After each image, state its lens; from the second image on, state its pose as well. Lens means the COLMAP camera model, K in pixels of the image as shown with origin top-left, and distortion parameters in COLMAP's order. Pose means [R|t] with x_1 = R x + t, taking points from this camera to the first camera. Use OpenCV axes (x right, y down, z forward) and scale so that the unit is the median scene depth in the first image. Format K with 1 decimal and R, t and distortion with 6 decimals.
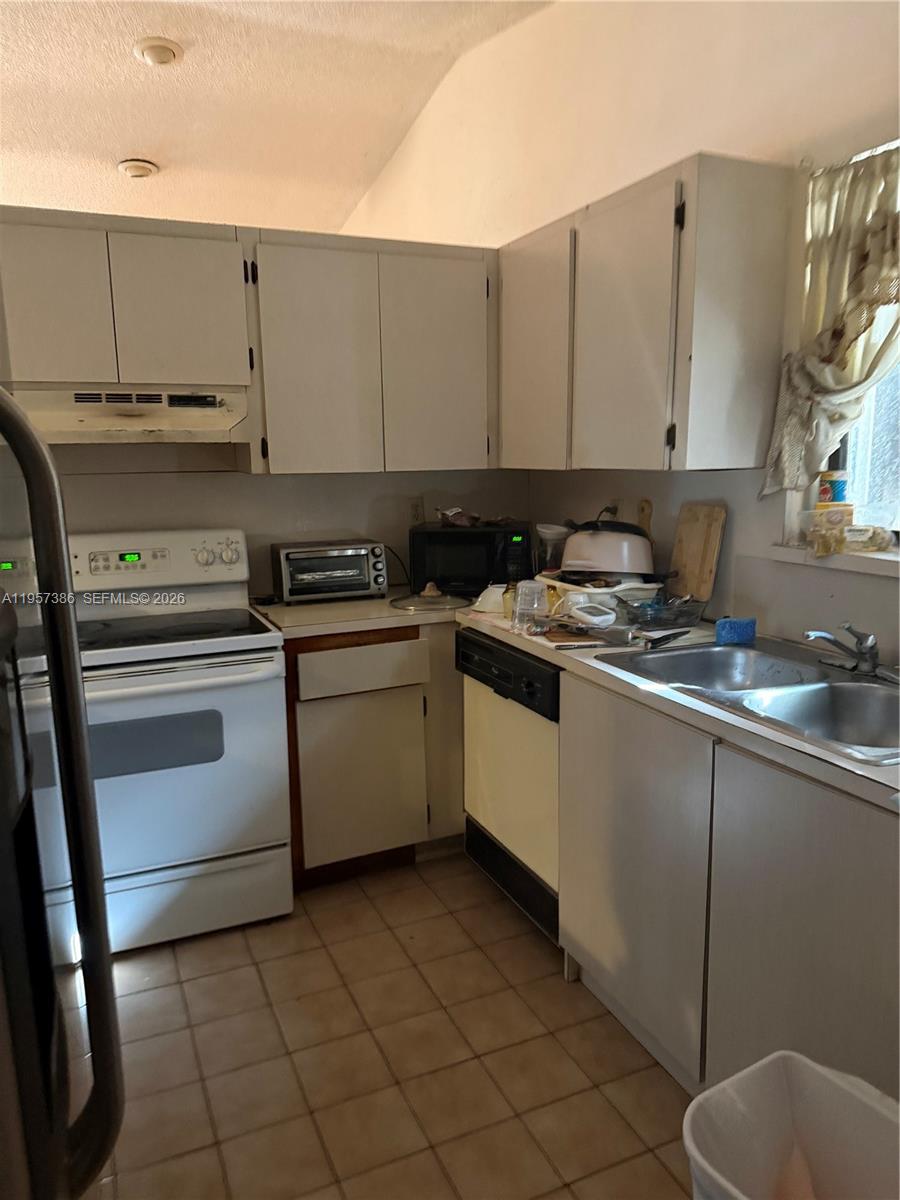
lens RADIAL K [[841.7, 0, 446.2], [0, 841.7, 612.4], [0, 0, 1]] dist [0.132127, -0.259725]
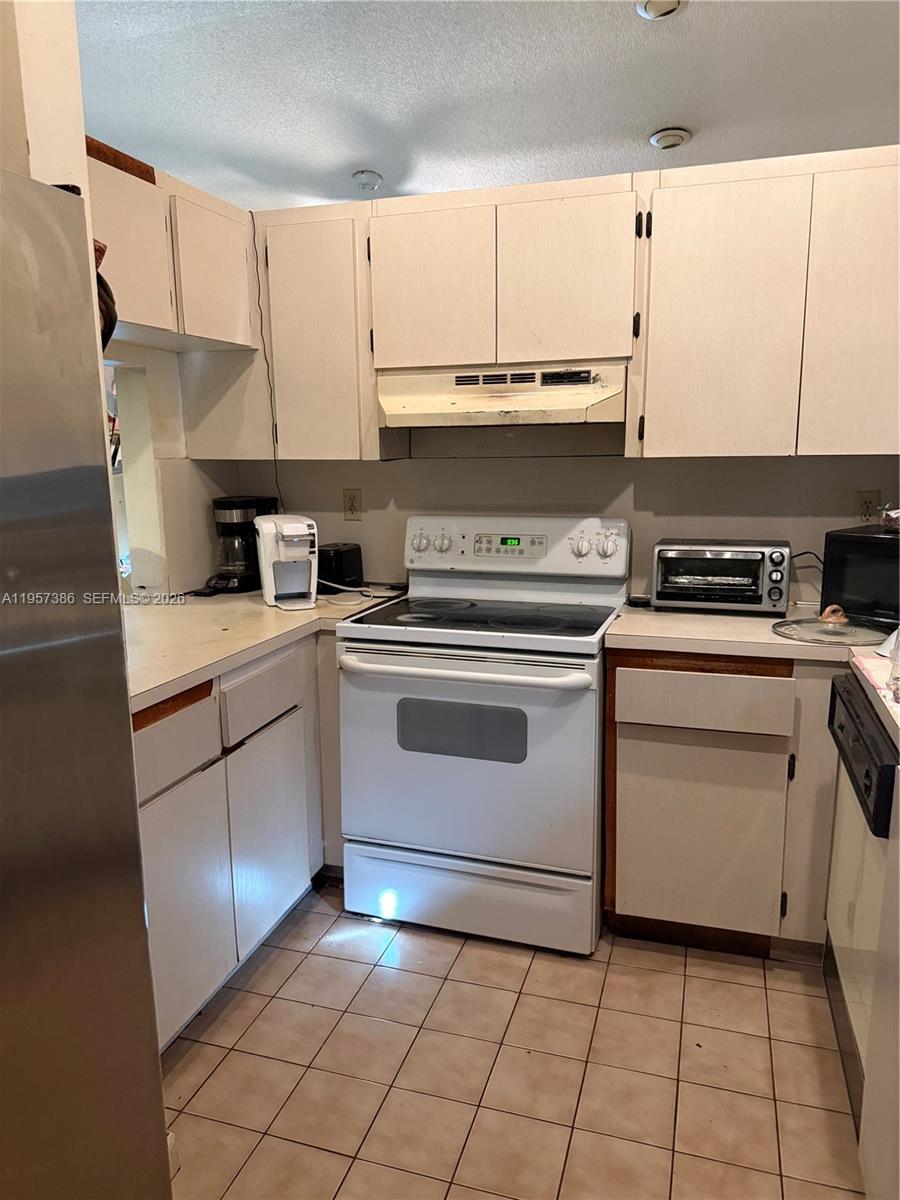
lens RADIAL K [[841.7, 0, 446.2], [0, 841.7, 612.4], [0, 0, 1]] dist [0.132127, -0.259725]
pose [[0.743378, 0.133509, -0.655412, 0.243758], [-0.126029, 0.990284, 0.058778, -0.033177], [0.656891, 0.038907, 0.752981, 0.226888]]
